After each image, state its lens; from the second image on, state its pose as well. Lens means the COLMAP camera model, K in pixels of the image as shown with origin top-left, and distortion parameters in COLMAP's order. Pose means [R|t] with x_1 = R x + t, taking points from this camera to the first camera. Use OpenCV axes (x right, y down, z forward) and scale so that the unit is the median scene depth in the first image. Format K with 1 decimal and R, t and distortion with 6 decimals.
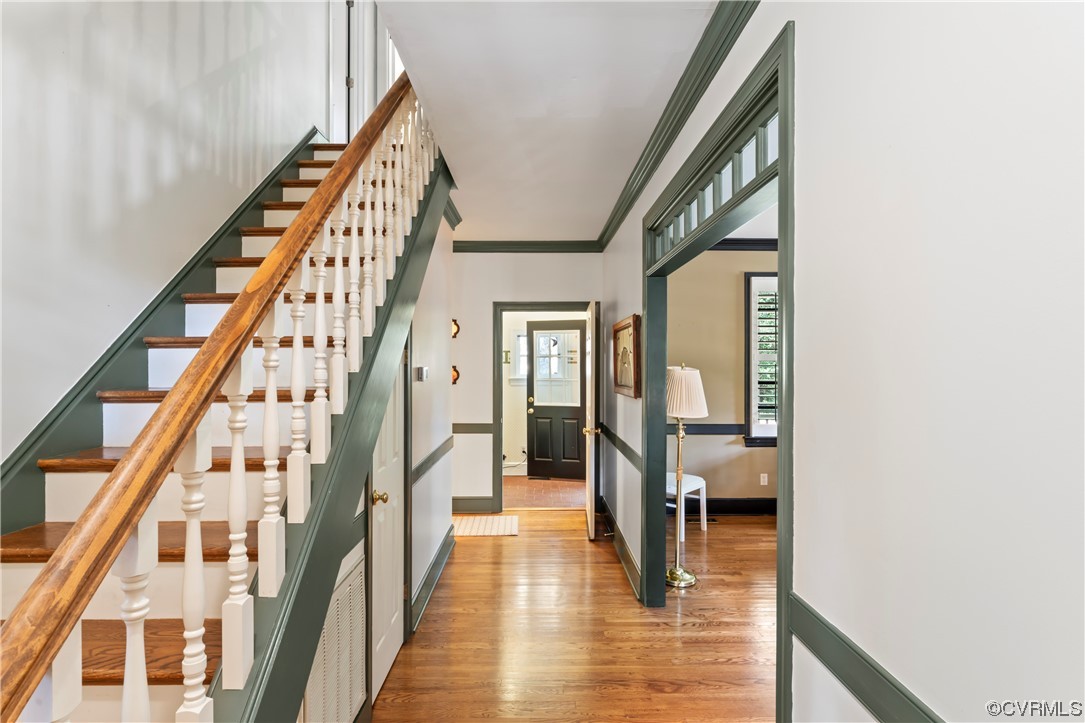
lens RADIAL K [[508.5, 0, 542.5], [0, 508.5, 361.5], [0, 0, 1]] dist [0.001672, 0.000293]
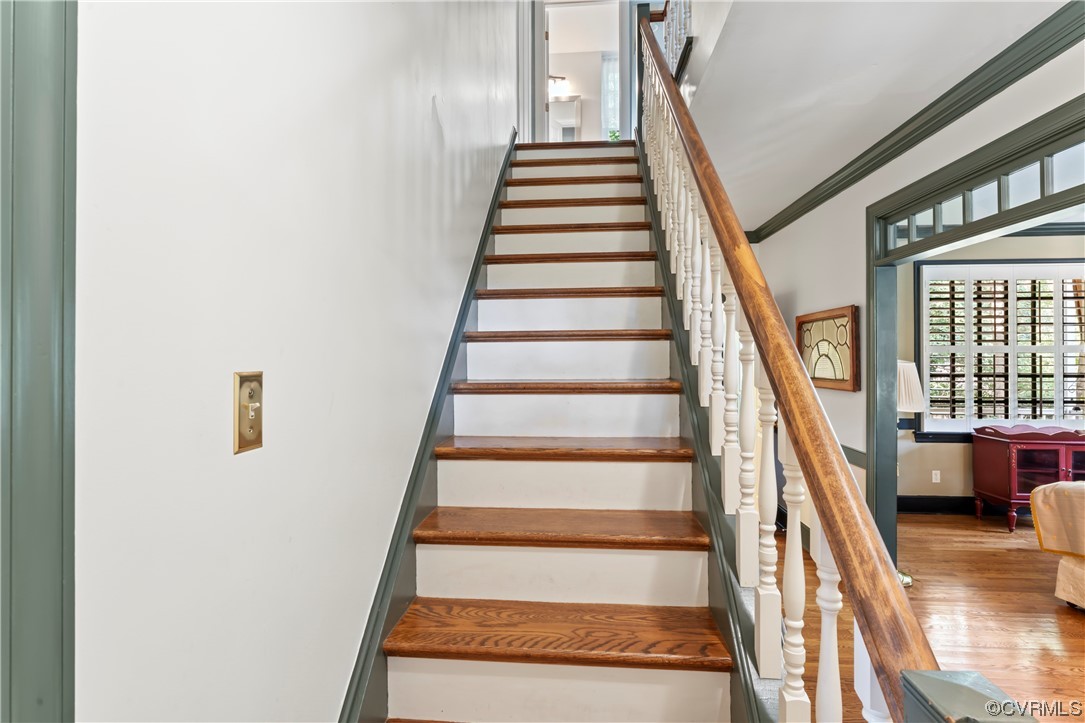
lens RADIAL K [[496.2, 0, 543.5], [0, 496.2, 355.8], [0, 0, 1]] dist [-0.001098, -0.000110]
pose [[0.995072, -0.003380, -0.099102, -0.248117], [0.003552, 0.999992, 0.001554, 0.000405], [0.099096, -0.001898, 0.995076, -0.002493]]
